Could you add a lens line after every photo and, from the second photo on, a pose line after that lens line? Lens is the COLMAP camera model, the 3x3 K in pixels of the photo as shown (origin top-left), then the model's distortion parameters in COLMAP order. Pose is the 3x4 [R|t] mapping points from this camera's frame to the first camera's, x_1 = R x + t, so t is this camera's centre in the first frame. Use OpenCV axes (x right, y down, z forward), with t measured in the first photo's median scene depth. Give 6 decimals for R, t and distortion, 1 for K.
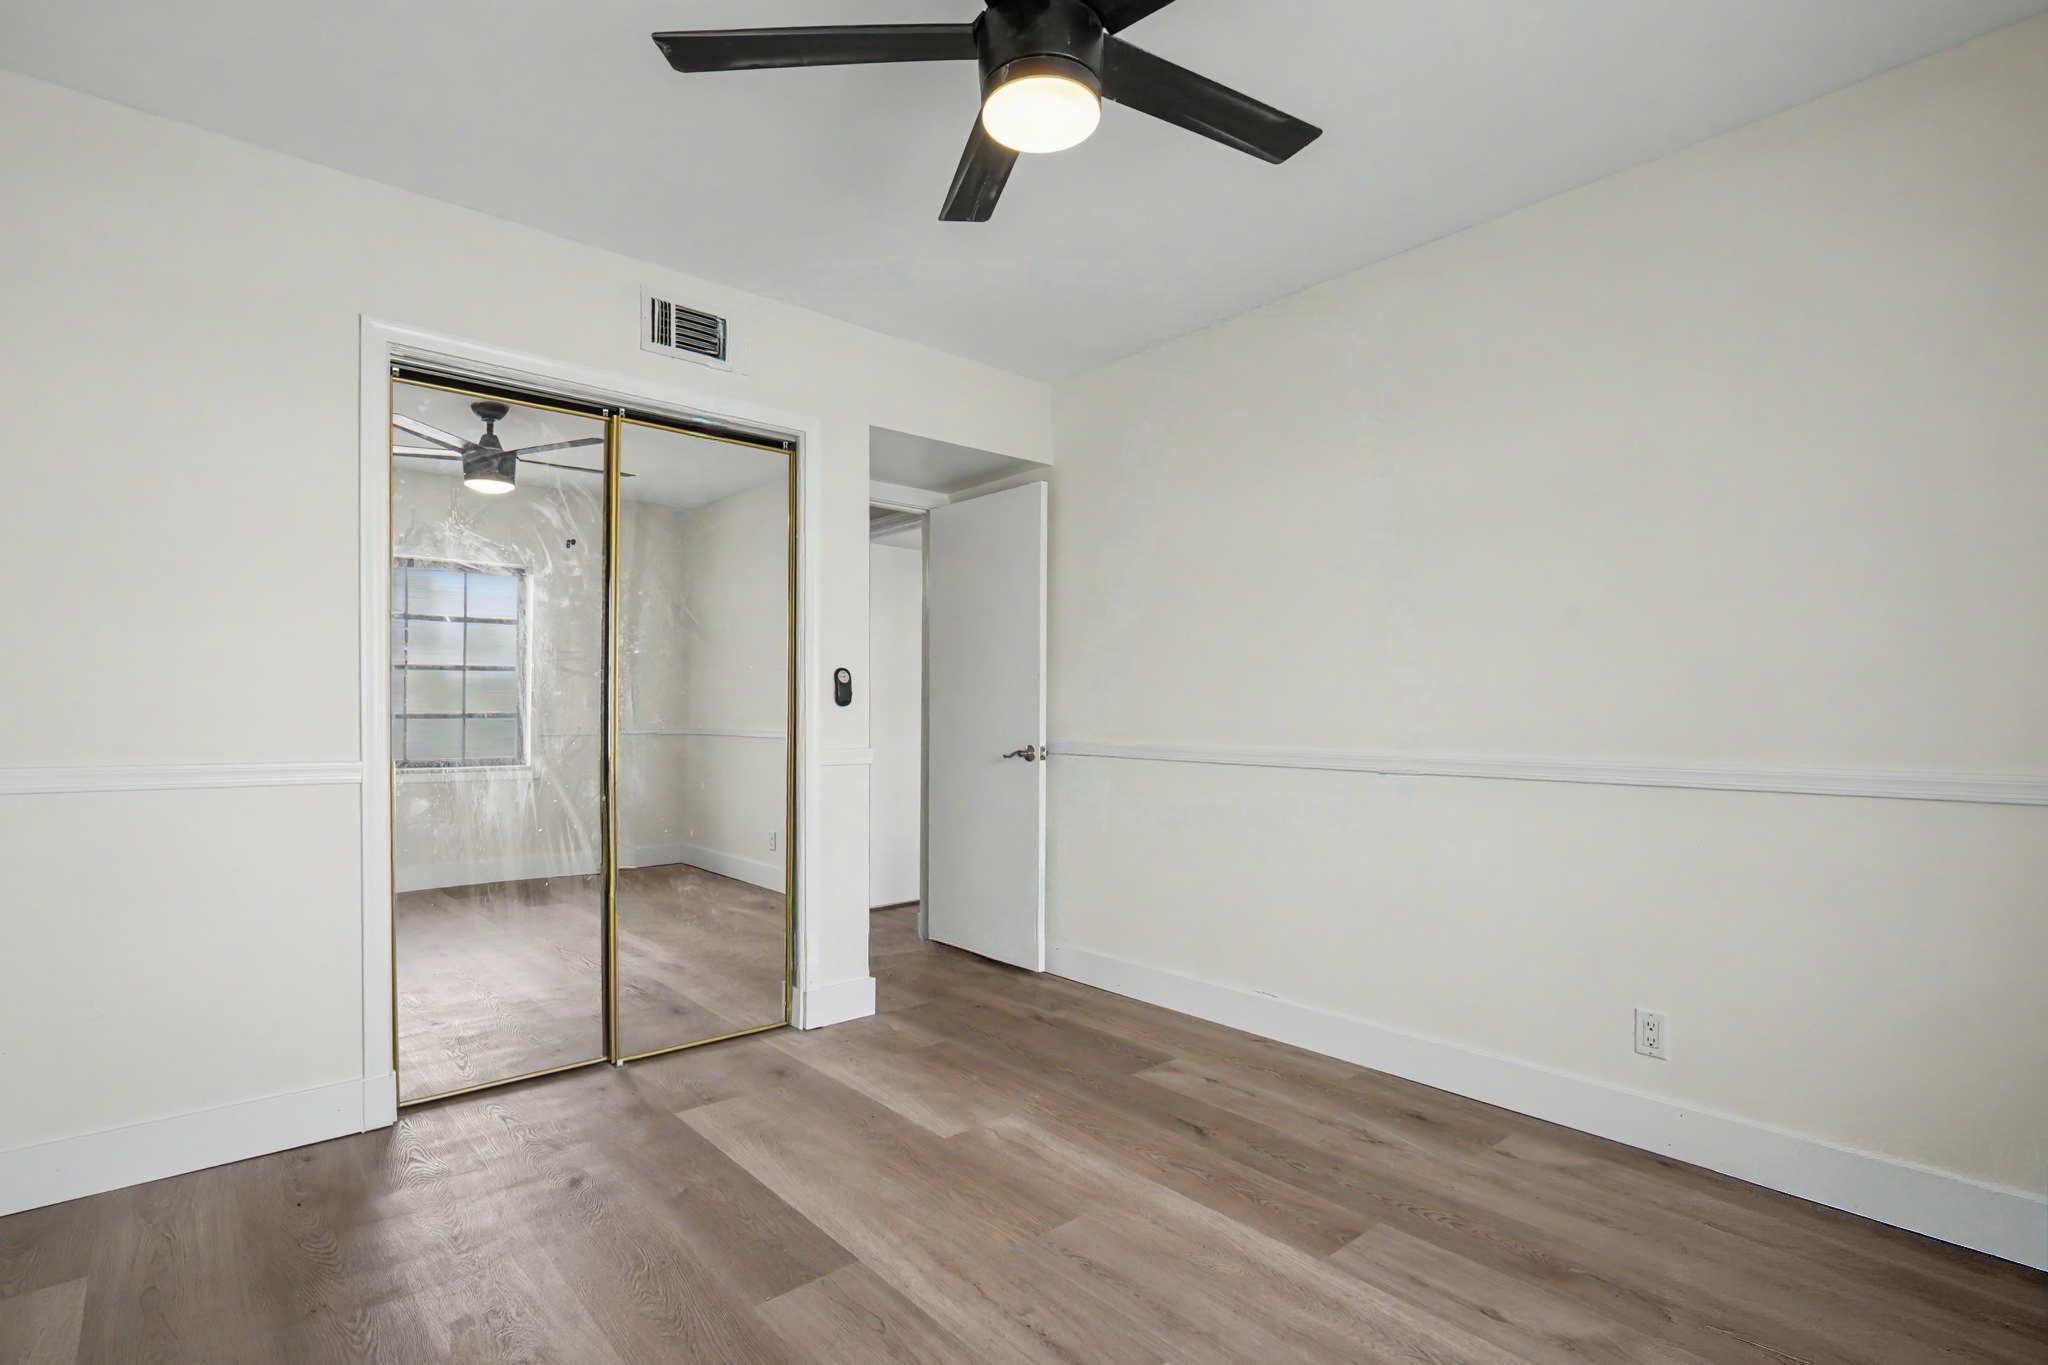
lens RADIAL K [[988.5, 0, 1010.7], [0, 988.5, 726.4], [0, 0, 1]] dist [-0.000547, -0.000107]
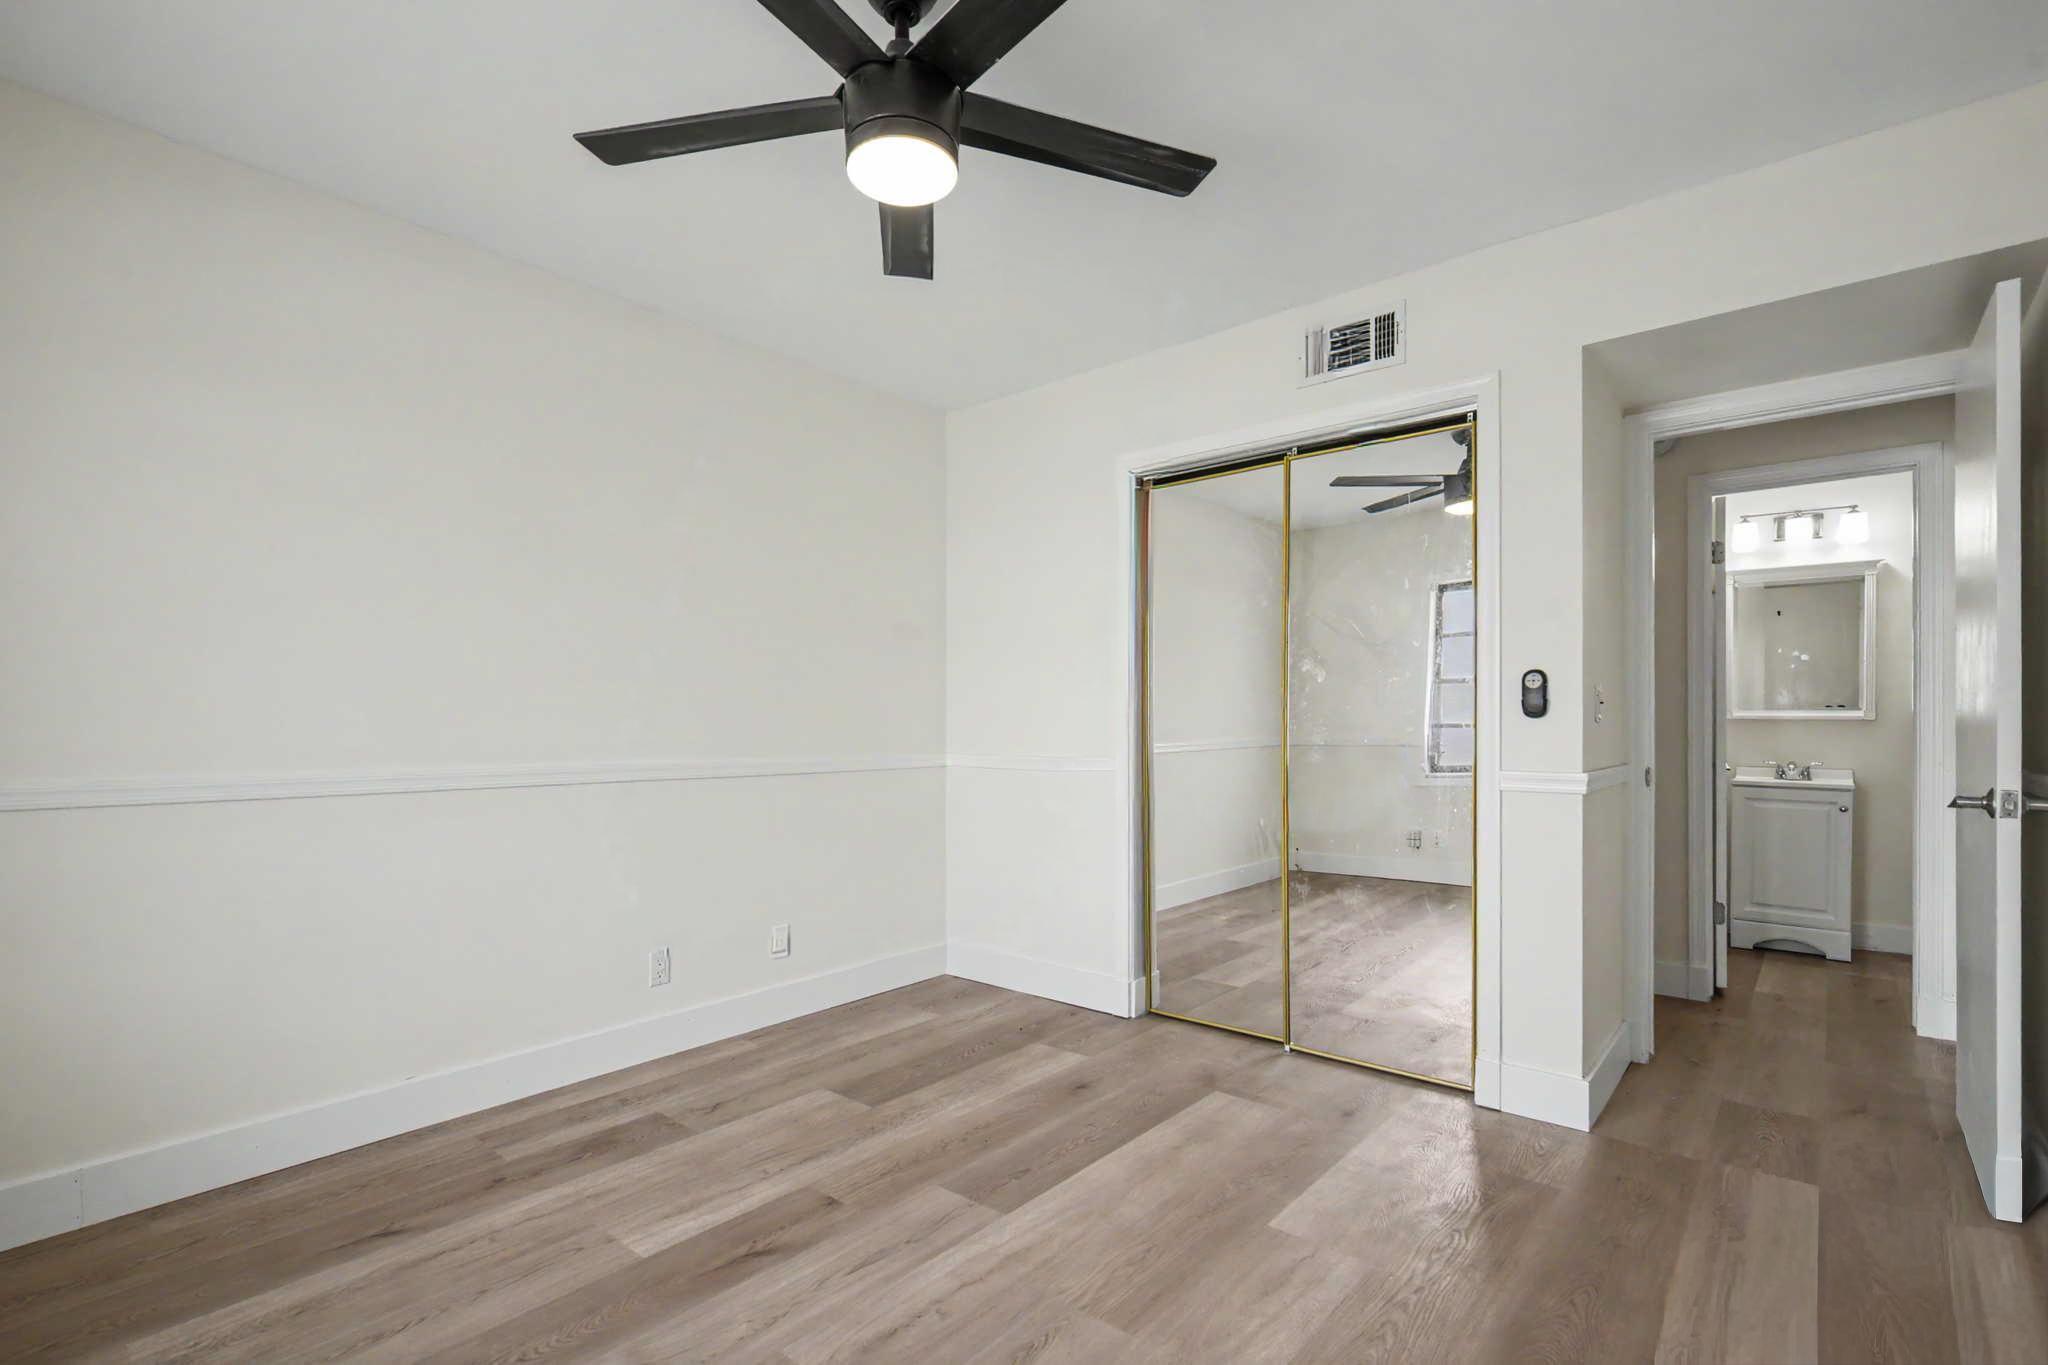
lens RADIAL K [[952.5, 0, 1023.2], [0, 952.5, 720.8], [0, 0, 1]] dist [-0.000088, 0.000091]
pose [[0.142488, -0.003944, -0.989789, 0.612315], [-0.011246, 0.999921, -0.005603, -0.011239], [0.989733, 0.011930, 0.142432, 0.567164]]
